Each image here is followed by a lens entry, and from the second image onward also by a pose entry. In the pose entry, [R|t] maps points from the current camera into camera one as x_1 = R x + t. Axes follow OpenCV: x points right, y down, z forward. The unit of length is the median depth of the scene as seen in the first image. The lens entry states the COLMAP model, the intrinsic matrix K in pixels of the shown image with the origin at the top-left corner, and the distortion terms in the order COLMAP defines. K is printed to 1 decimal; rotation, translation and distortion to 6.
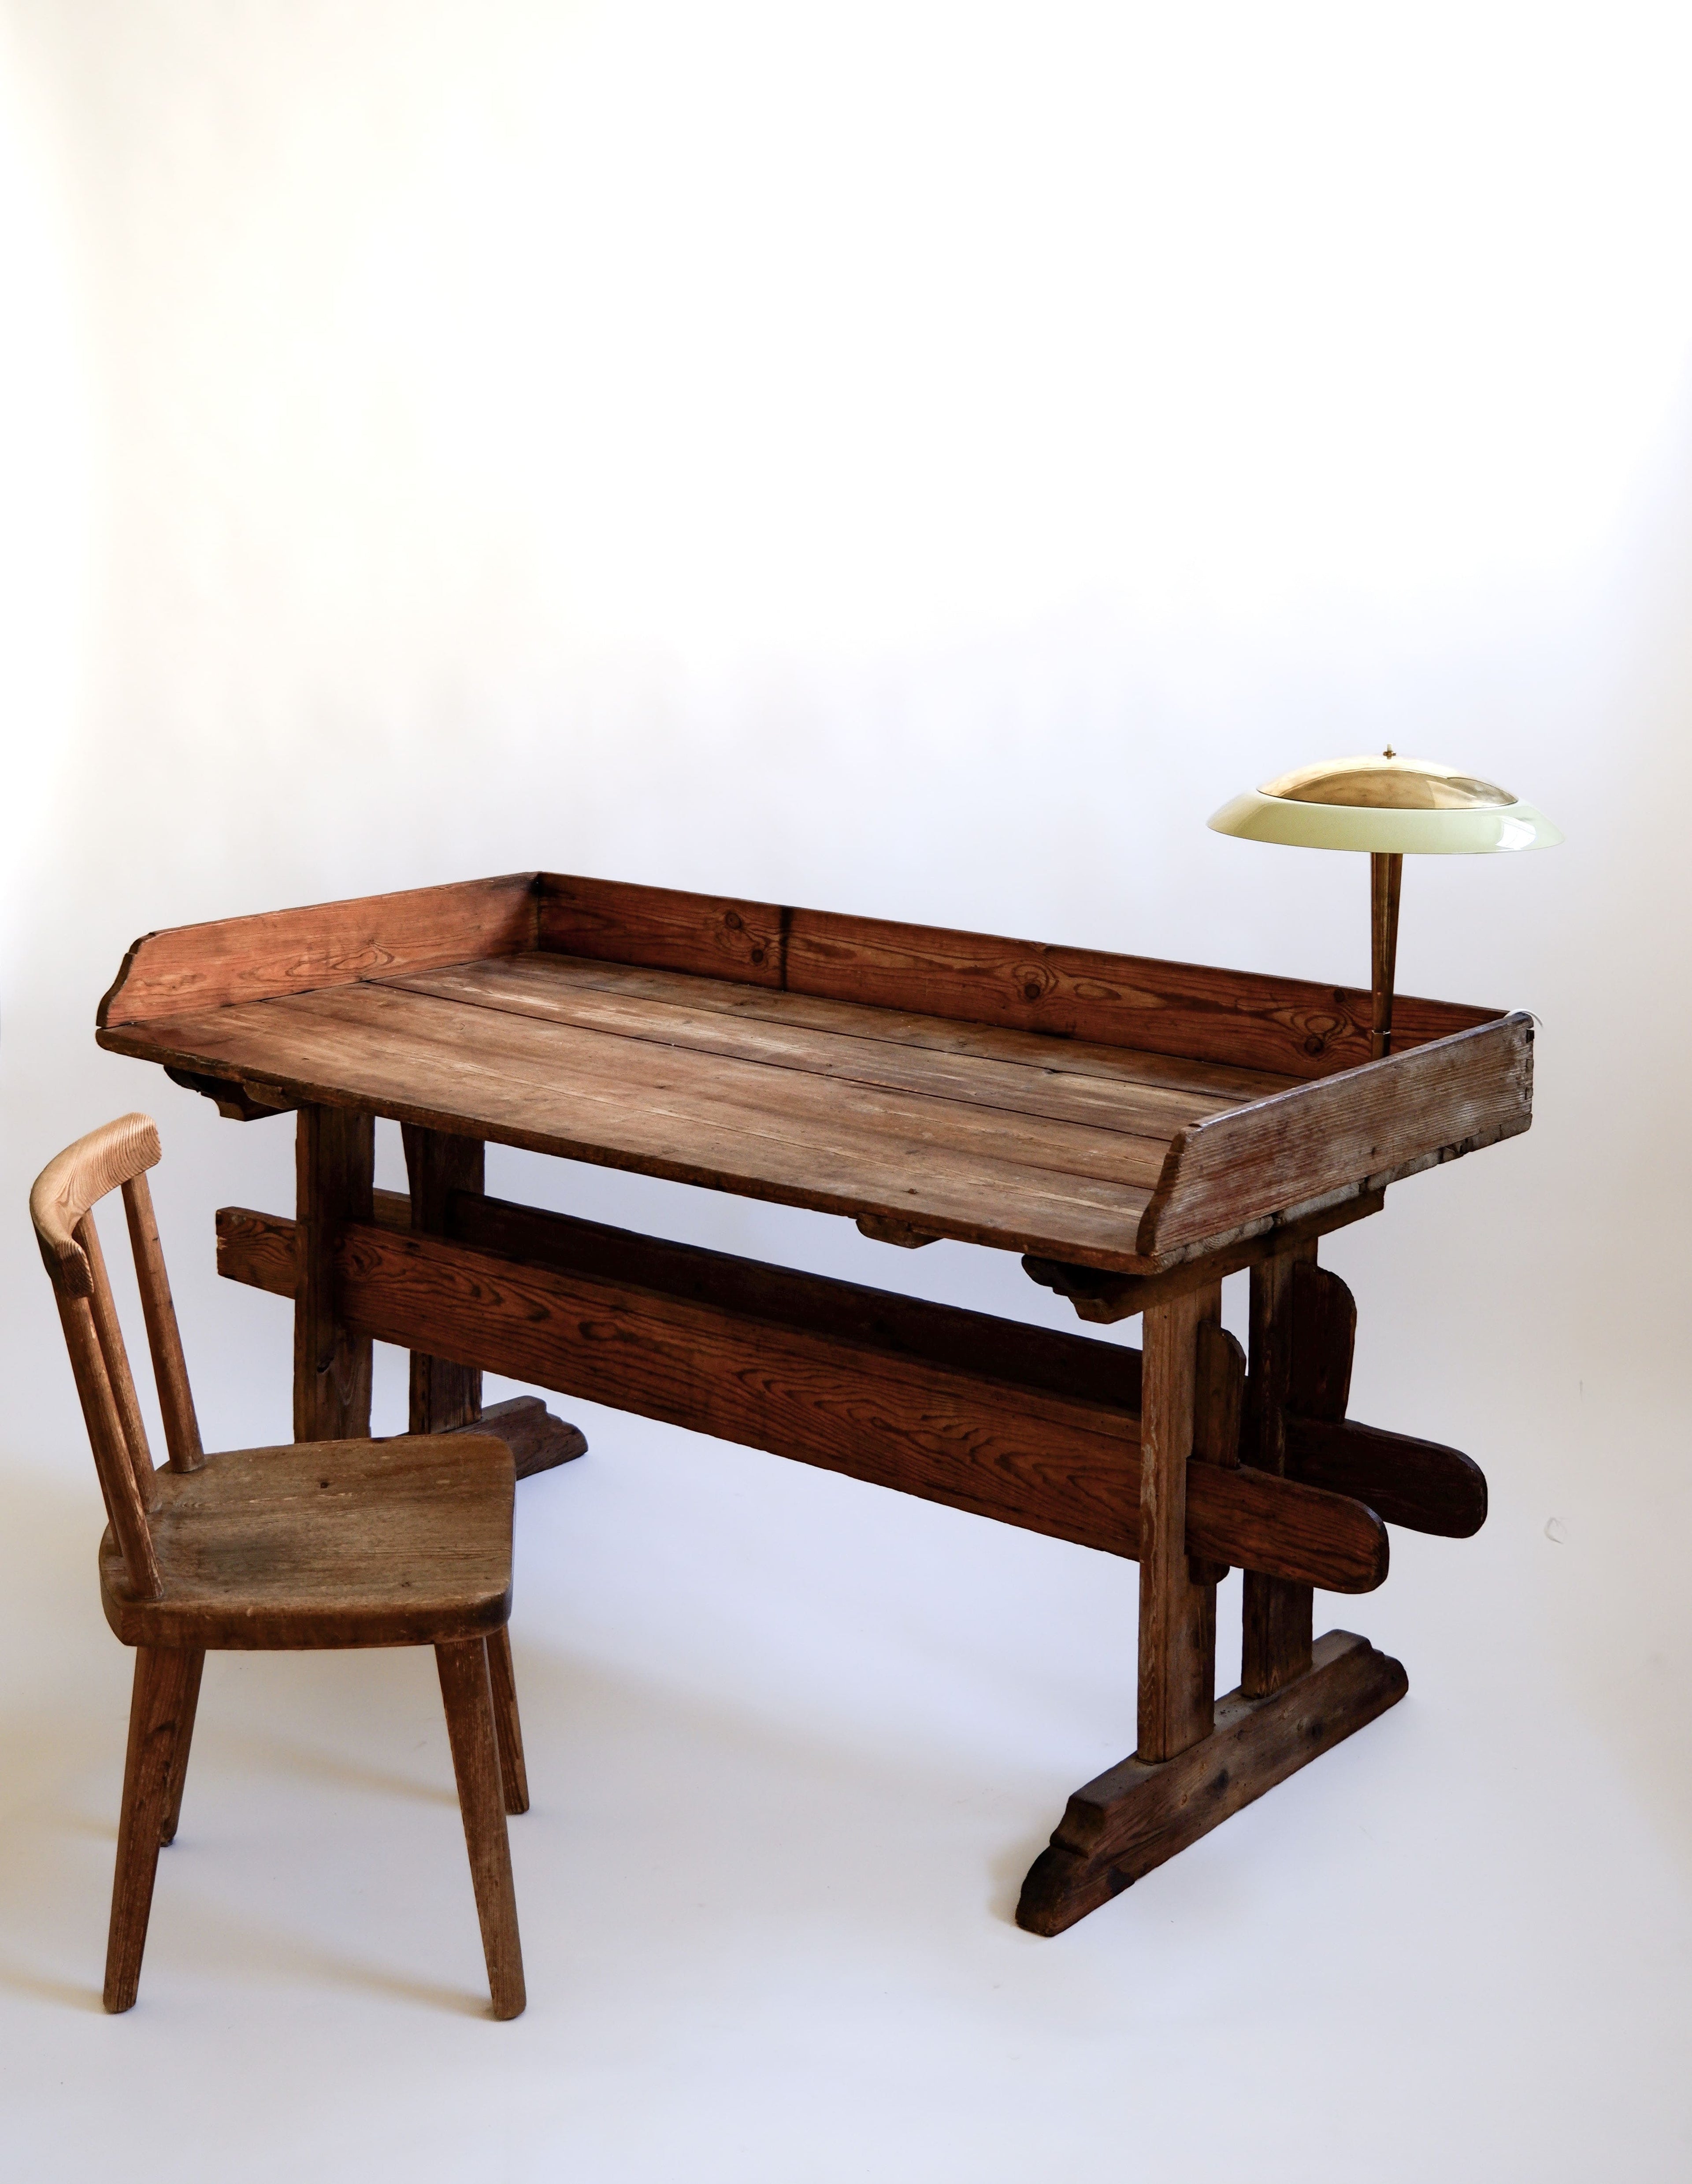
lens RADIAL K [[3038.0, 0, 849.6], [0, 3038.0, 925.6], [0, 0, 1]] dist [-0.002060, 0.006152]
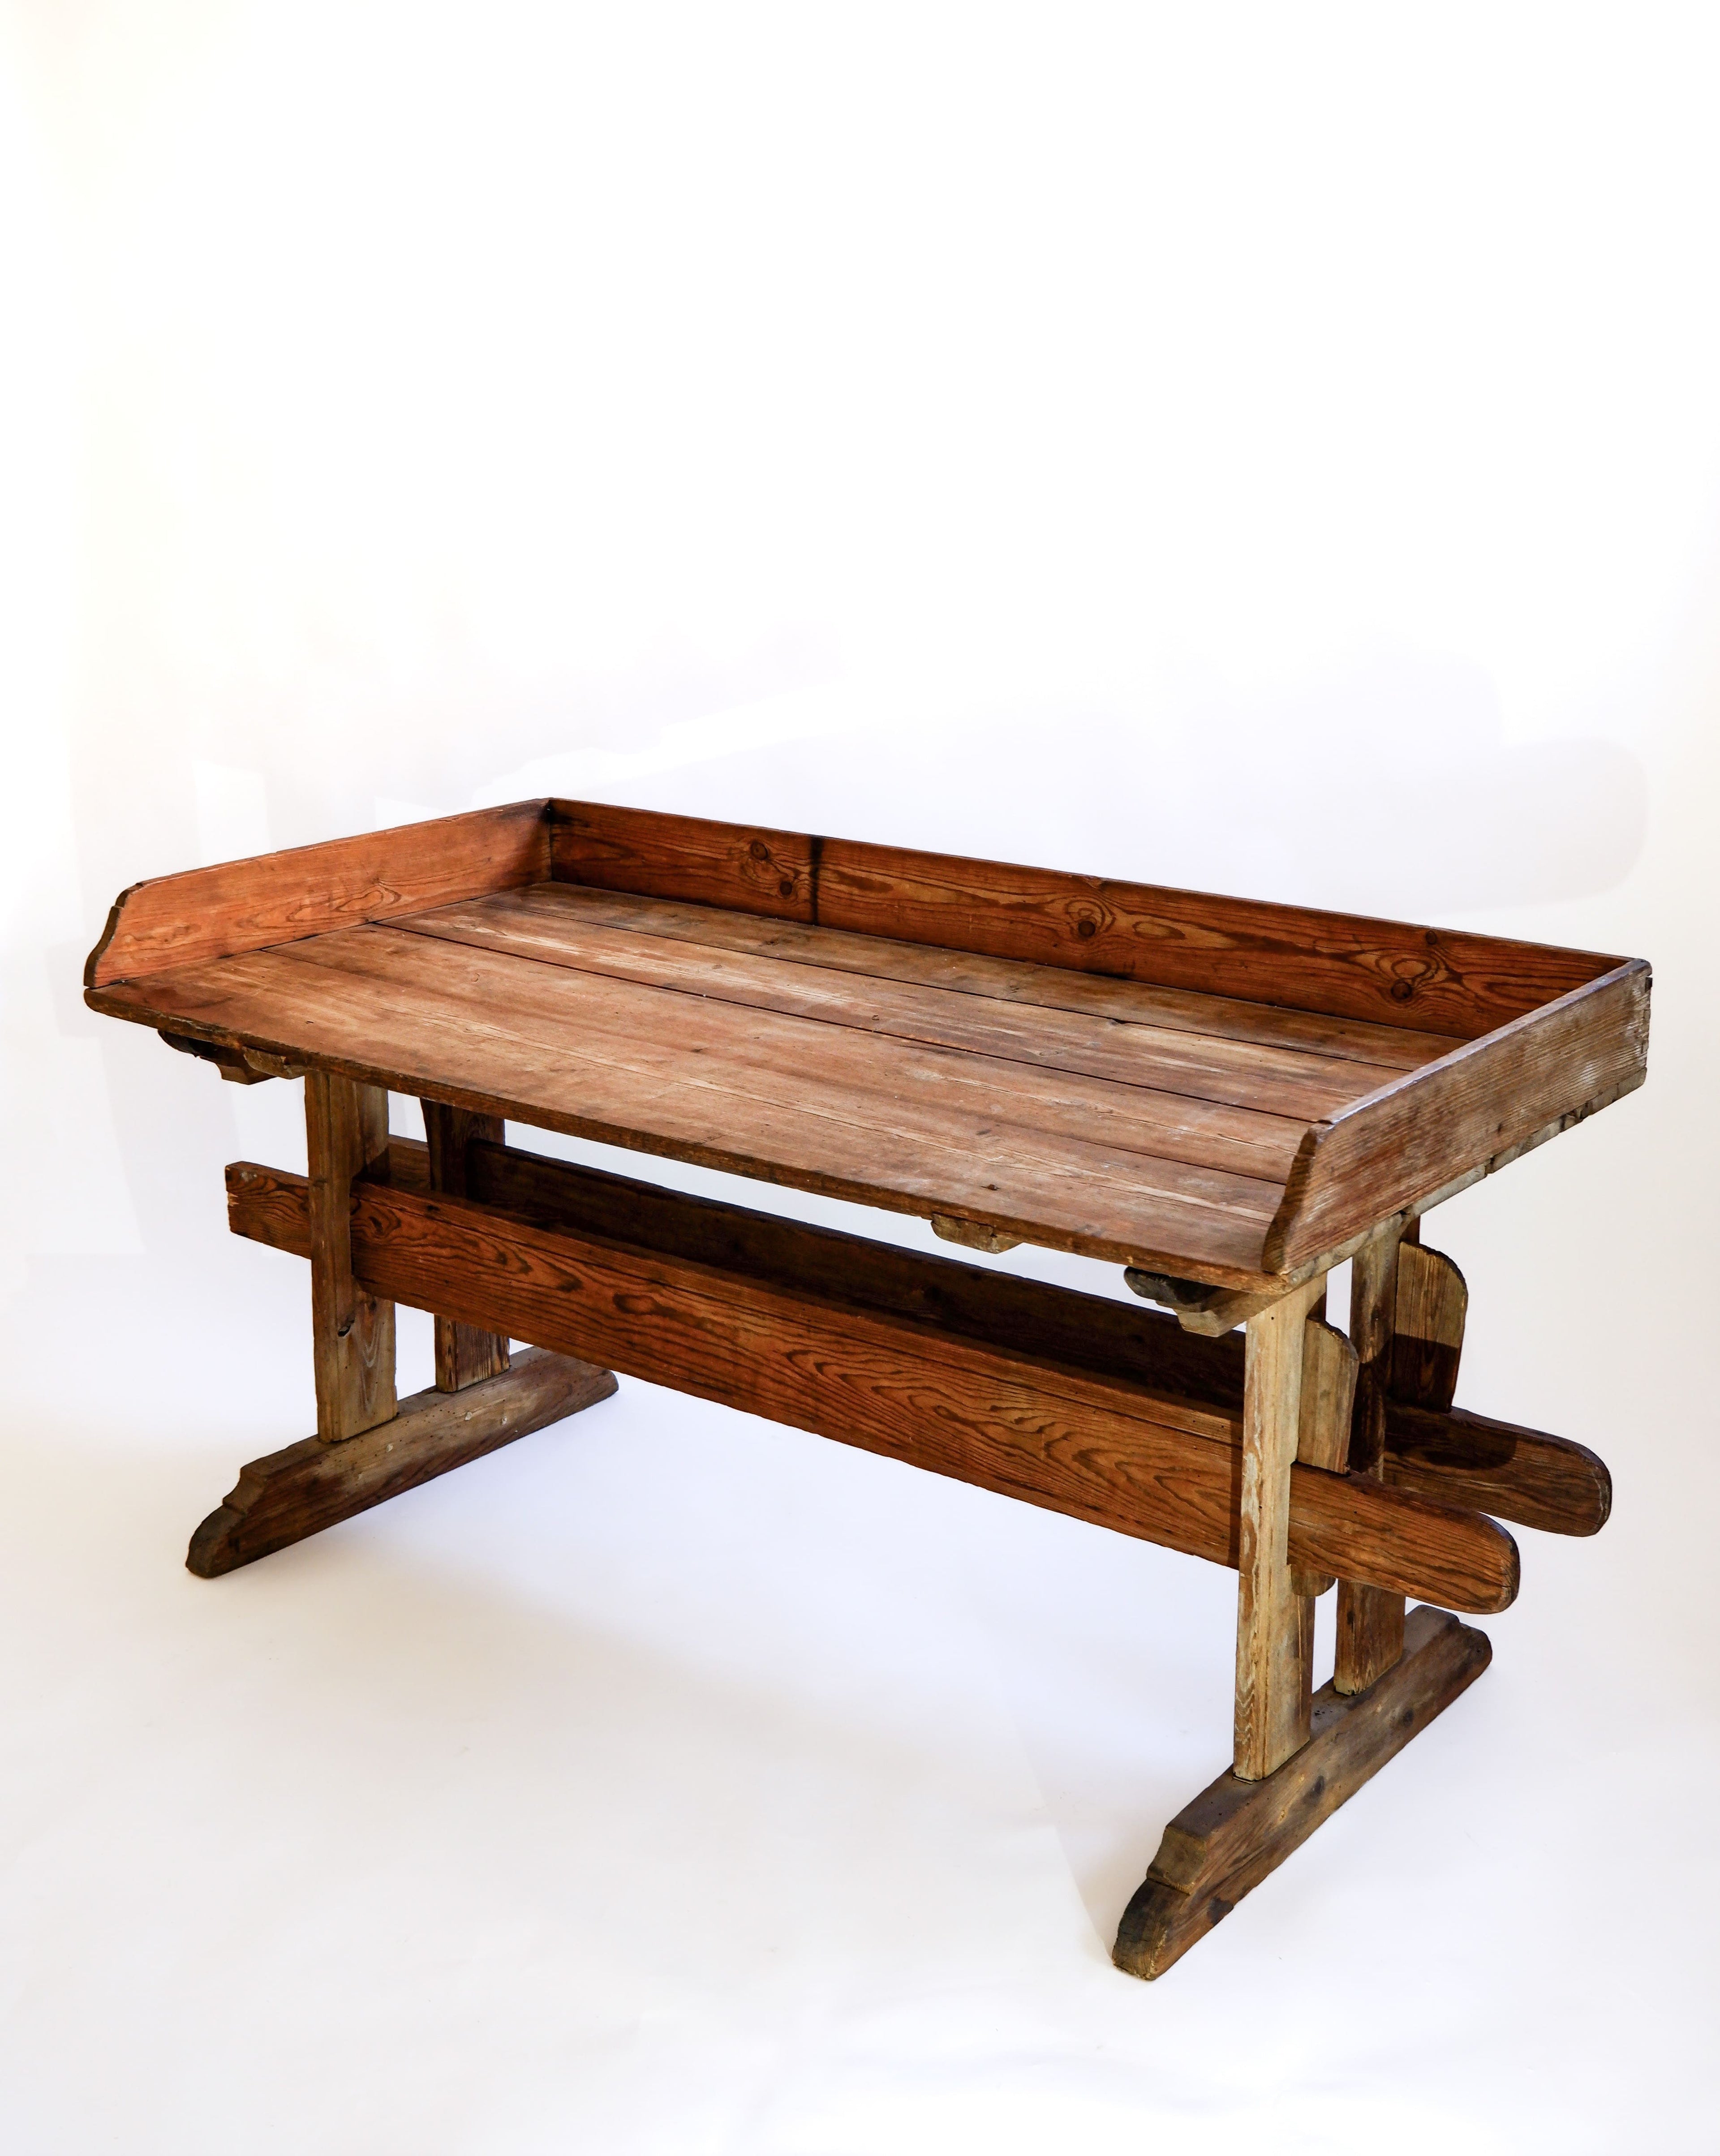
lens RADIAL K [[2659.4, 0, 846.7], [0, 2659.4, 1124.3], [0, 0, 1]] dist [-0.014448, -0.010288]
pose [[0.999711, -0.019252, 0.014379, -0.027721], [0.017199, 0.991187, 0.131352, -0.028715], [-0.016781, -0.131067, 0.991231, 0.190136]]
